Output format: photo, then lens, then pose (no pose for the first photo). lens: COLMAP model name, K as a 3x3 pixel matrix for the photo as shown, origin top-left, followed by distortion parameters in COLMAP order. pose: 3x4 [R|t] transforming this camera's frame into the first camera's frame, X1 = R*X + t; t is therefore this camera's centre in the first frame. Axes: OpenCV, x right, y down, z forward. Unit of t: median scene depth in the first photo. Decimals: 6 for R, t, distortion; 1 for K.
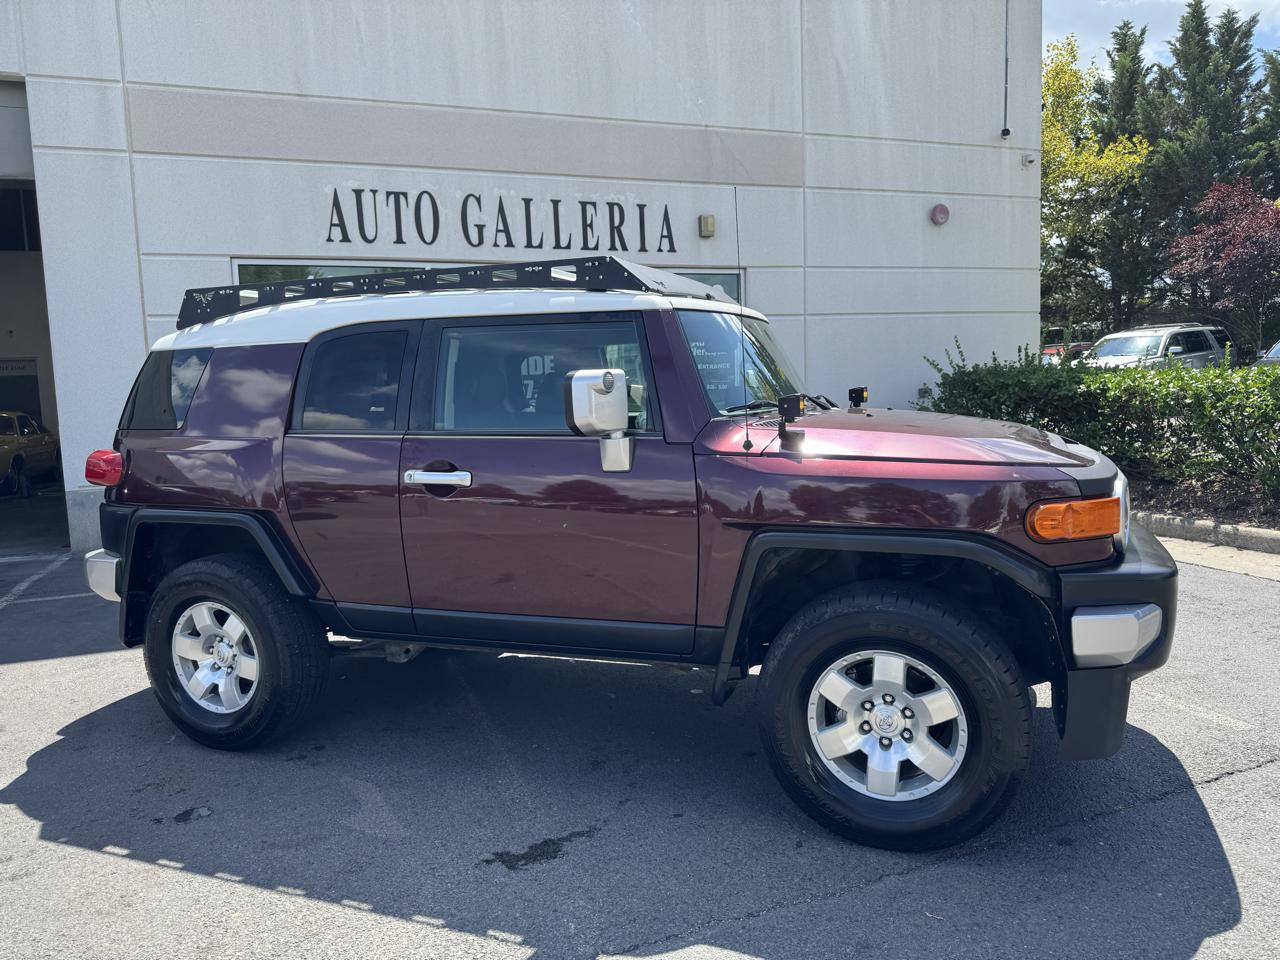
lens RADIAL K [[904.1, 0, 652.5], [0, 904.1, 482.6], [0, 0, 1]] dist [0.026434, -0.032663]
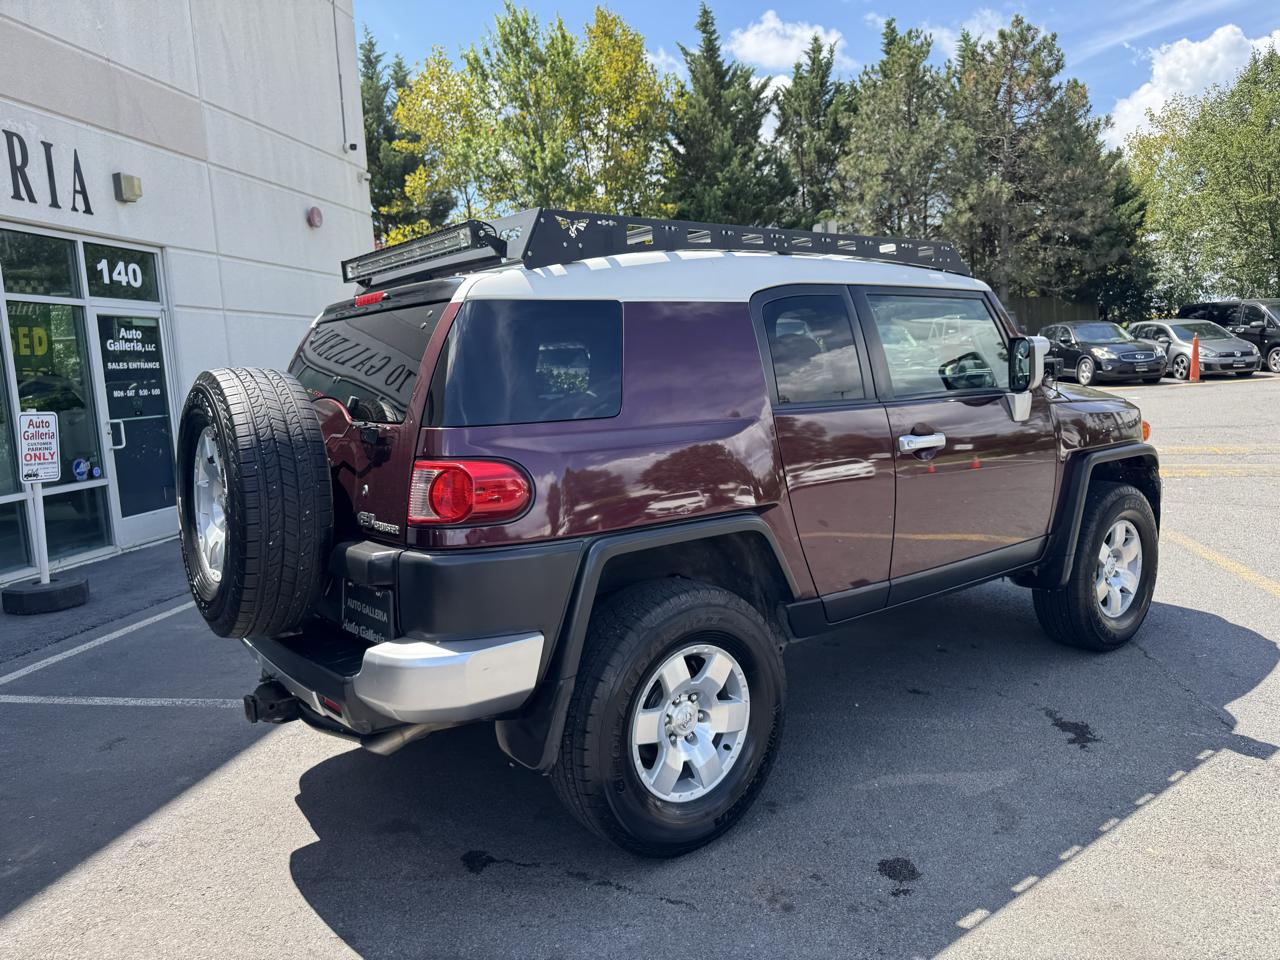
lens RADIAL K [[907.6, 0, 648.7], [0, 907.6, 479.2], [0, 0, 1]] dist [0.015920, -0.019453]
pose [[0.509550, -0.096055, 0.855063, -1.035417], [0.119990, 0.991972, 0.039931, -0.033295], [-0.852034, 0.082252, 0.516985, 0.596851]]
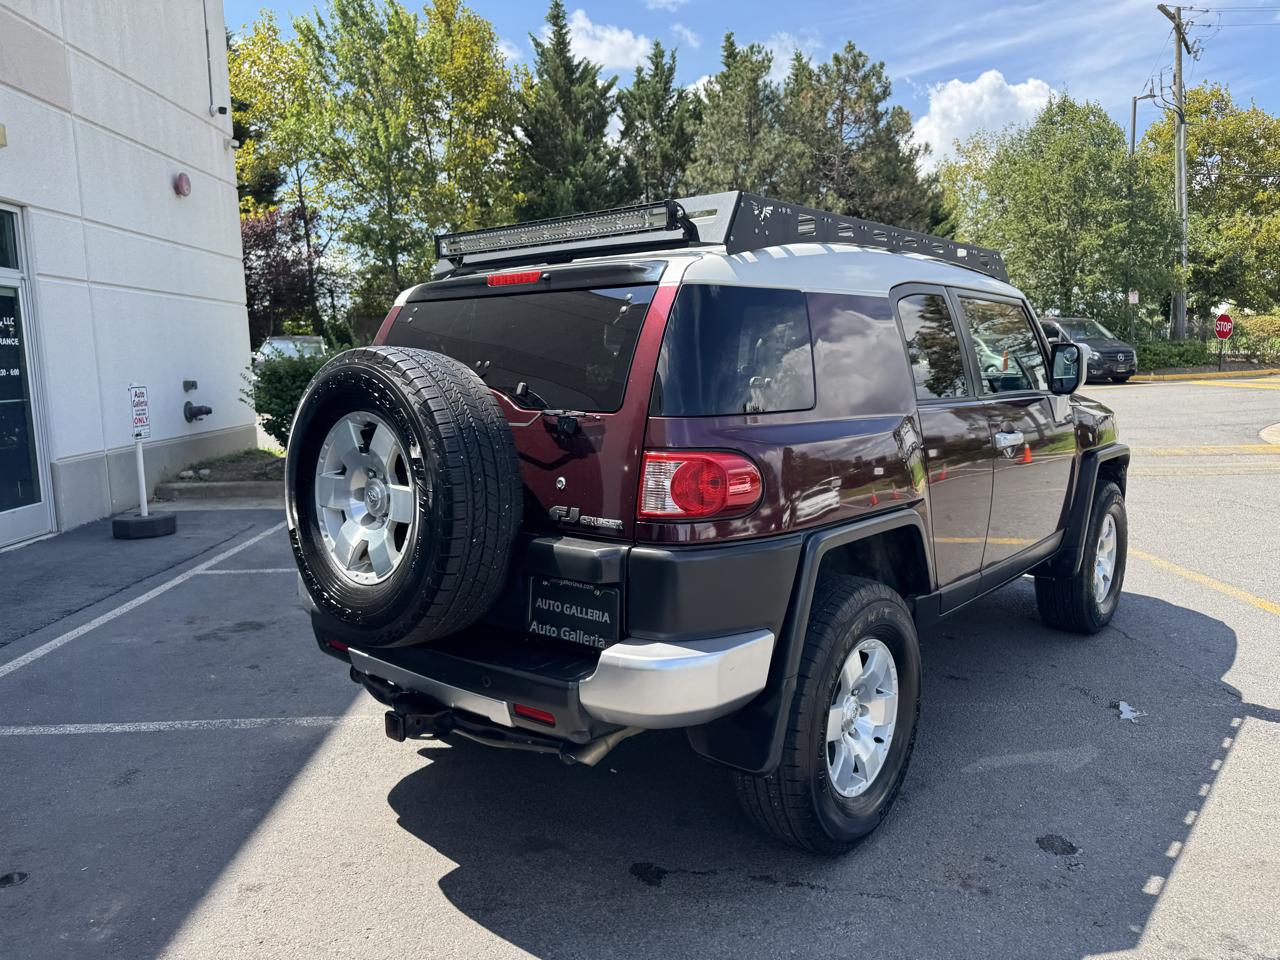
lens RADIAL K [[907.6, 0, 654.4], [0, 907.6, 476.3], [0, 0, 1]] dist [0.015920, -0.019453]
pose [[0.320490, -0.093761, 0.942600, -1.131328], [0.104791, 0.992491, 0.063094, -0.059734], [-0.941438, 0.078555, 0.327909, 0.846476]]
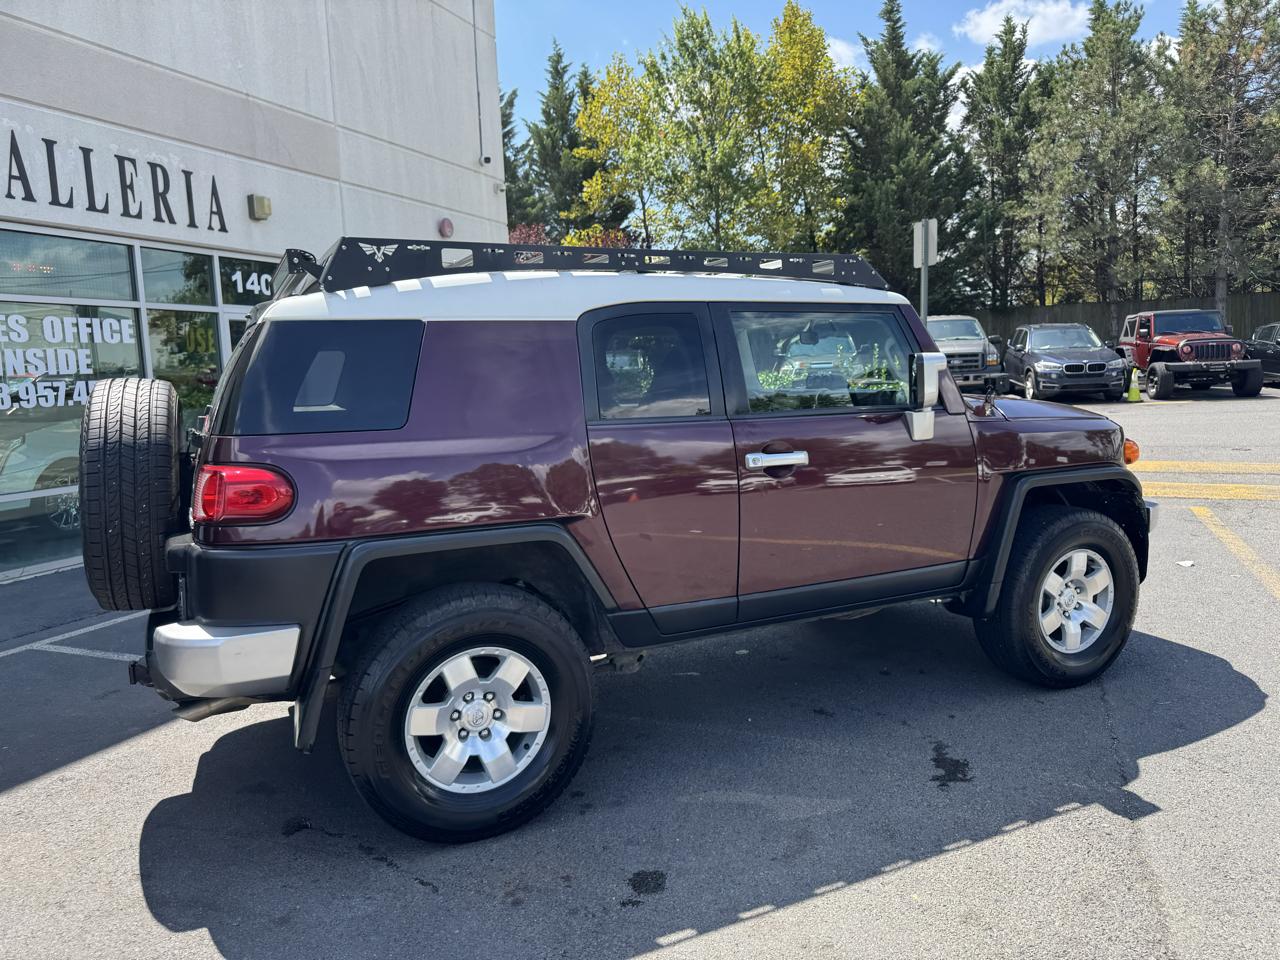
lens RADIAL K [[907.6, 0, 652.9], [0, 907.6, 477.4], [0, 0, 1]] dist [0.015920, -0.019453]
pose [[0.684409, -0.075918, 0.725135, -0.867472], [0.090388, 0.995727, 0.018936, -0.013432], [-0.723474, 0.052584, 0.688346, 0.327676]]
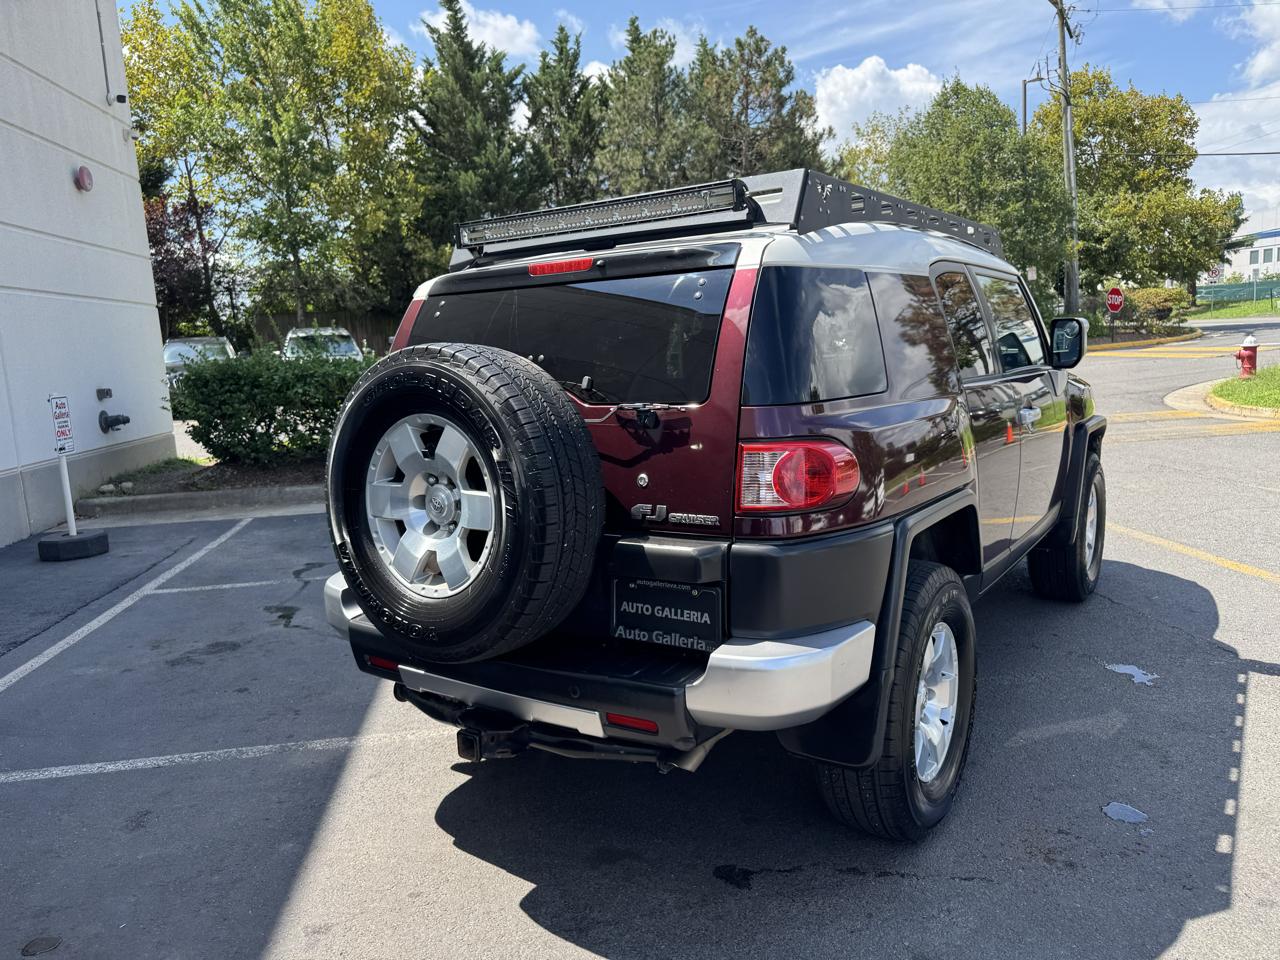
lens RADIAL K [[907.6, 0, 651.4], [0, 907.6, 478.5], [0, 0, 1]] dist [0.015920, -0.019453]
pose [[0.223395, -0.120466, 0.967255, -1.138211], [0.143833, 0.985544, 0.089524, -0.075183], [-0.964057, 0.119124, 0.237492, 0.959968]]
